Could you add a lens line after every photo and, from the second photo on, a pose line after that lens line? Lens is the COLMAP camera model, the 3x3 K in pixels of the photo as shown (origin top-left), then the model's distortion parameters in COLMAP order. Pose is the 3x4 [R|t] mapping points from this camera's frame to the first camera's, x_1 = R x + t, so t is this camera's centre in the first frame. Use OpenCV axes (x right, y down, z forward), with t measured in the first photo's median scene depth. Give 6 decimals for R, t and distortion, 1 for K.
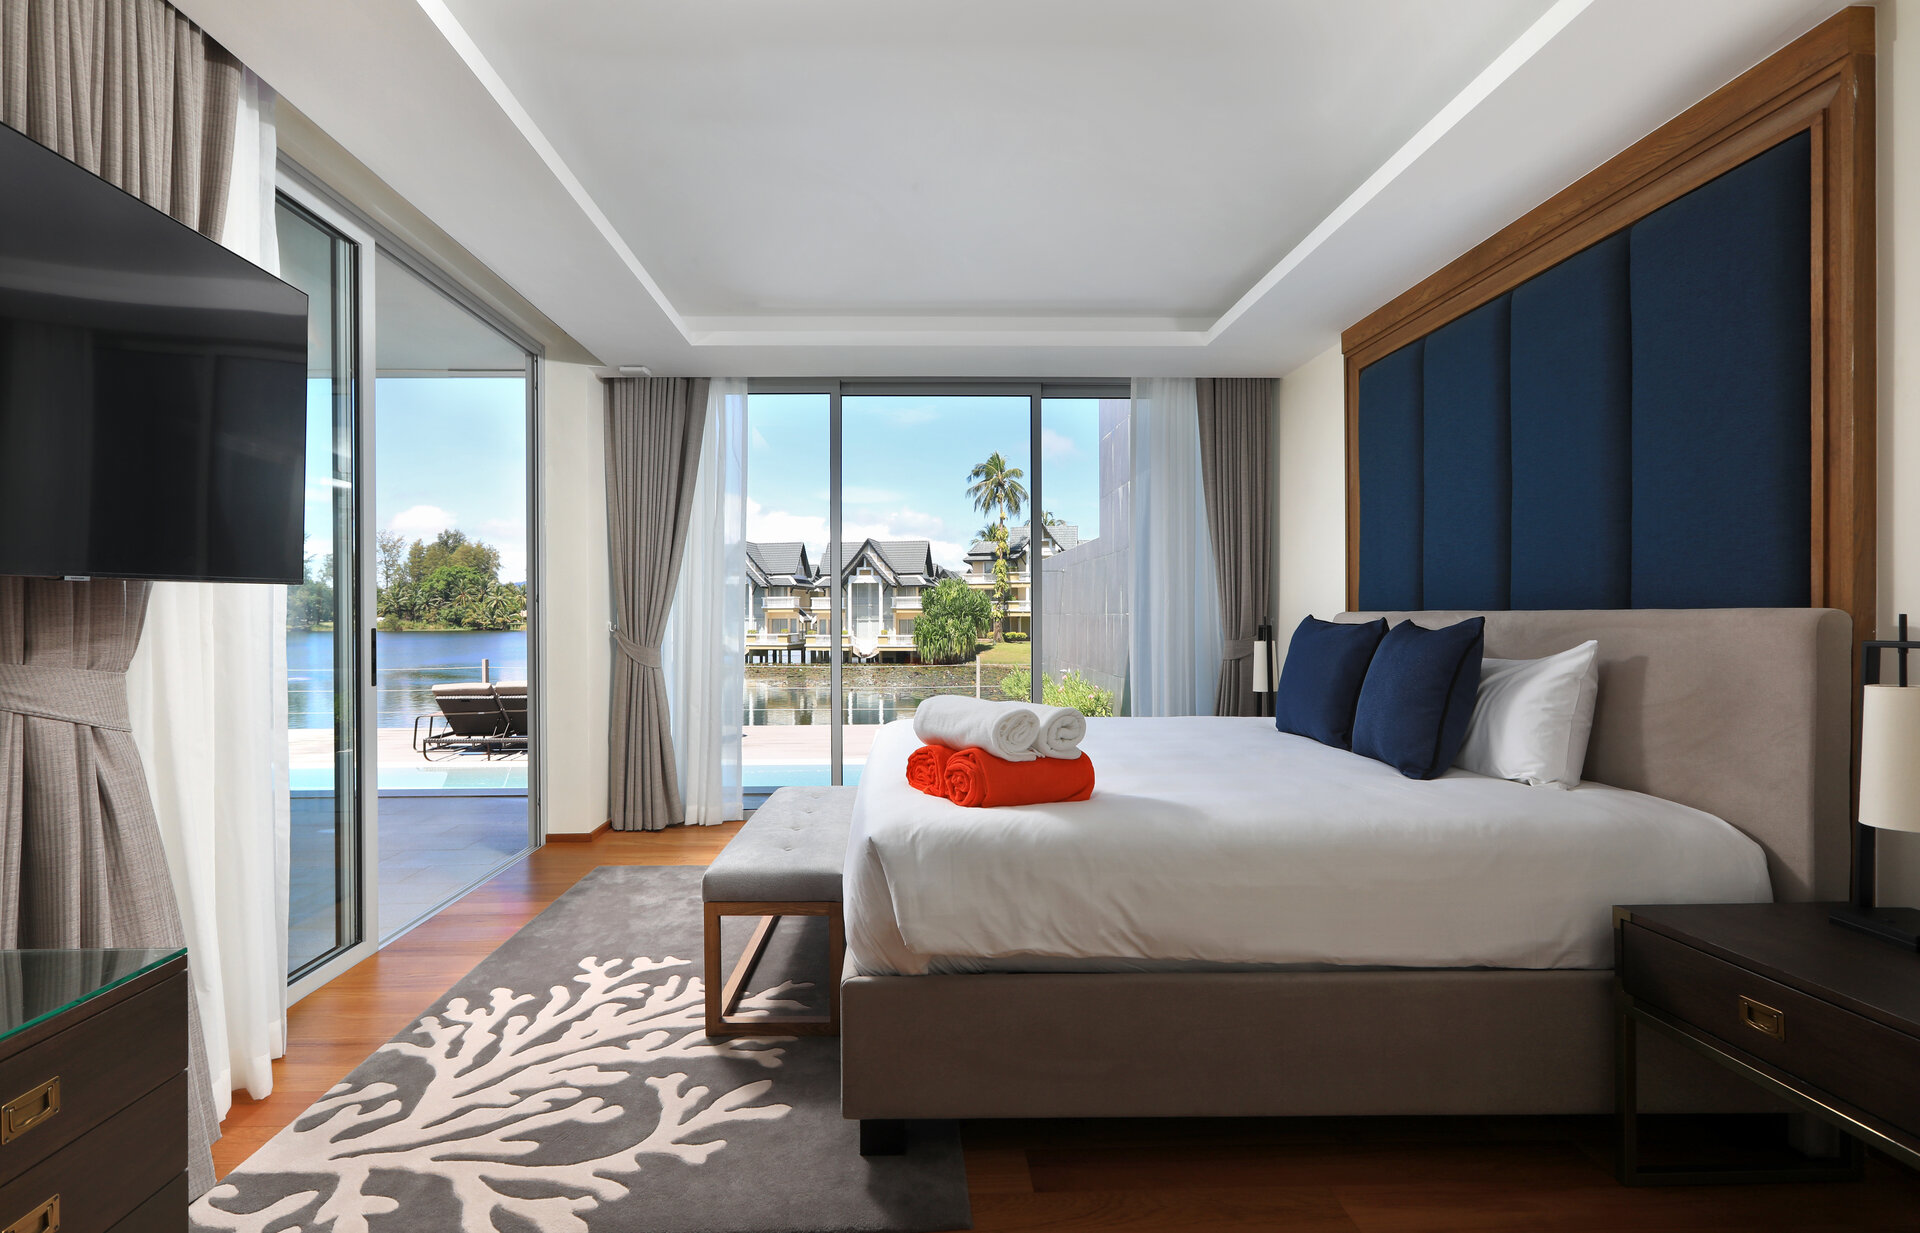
lens RADIAL K [[902.6, 0, 960.9], [0, 902.6, 610.6], [0, 0, 1]] dist [0.003155, 0.000354]
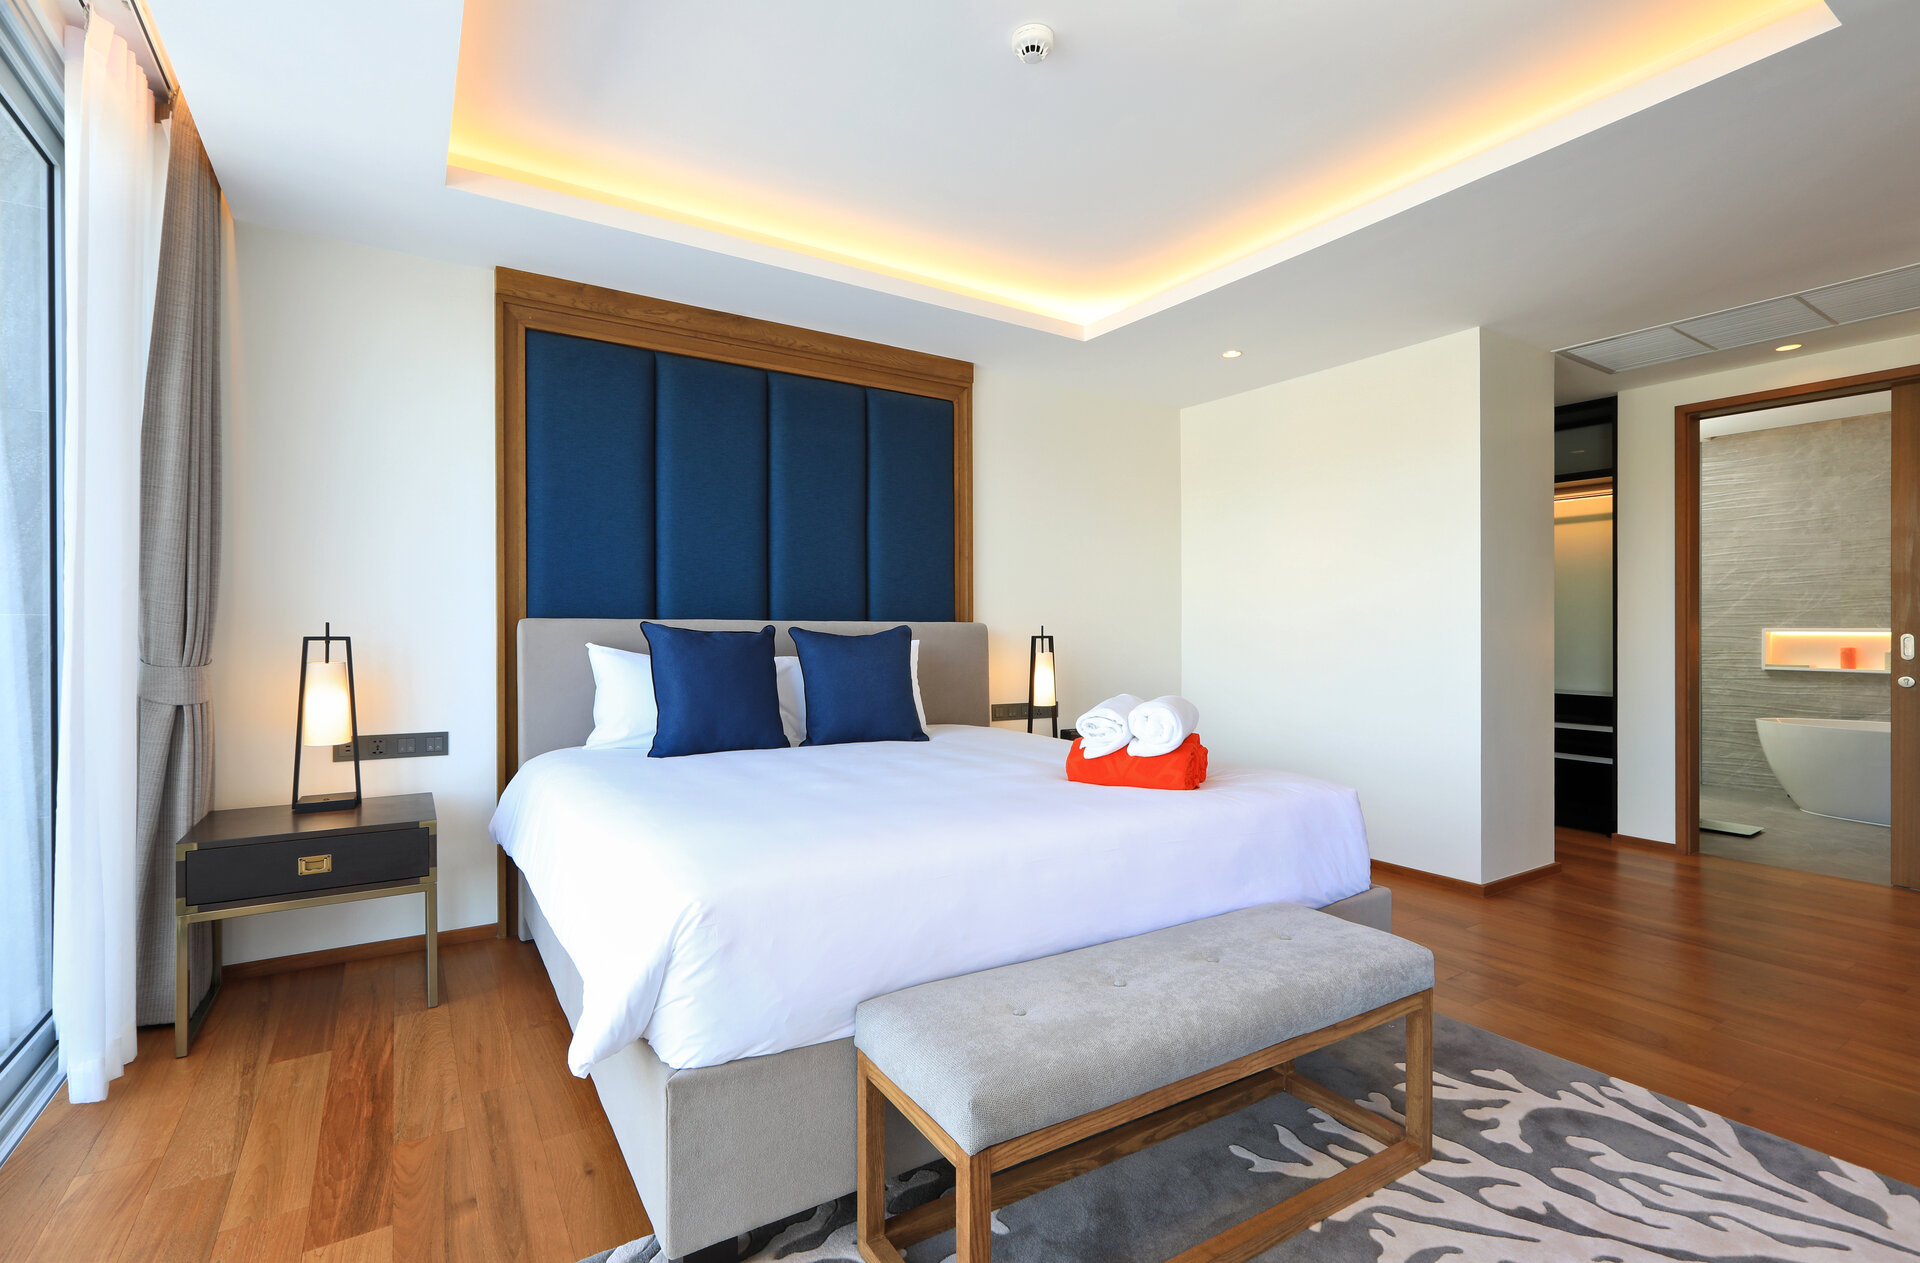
lens RADIAL K [[865.4, 0, 953.4], [0, 865.4, 626.8], [0, 0, 1]] dist [0.009084, -0.000004]
pose [[-0.510858, 0.003517, 0.859658, -0.806792], [-0.006113, 0.999951, -0.007724, 0.022288], [-0.859644, -0.009200, -0.510811, 1.958630]]
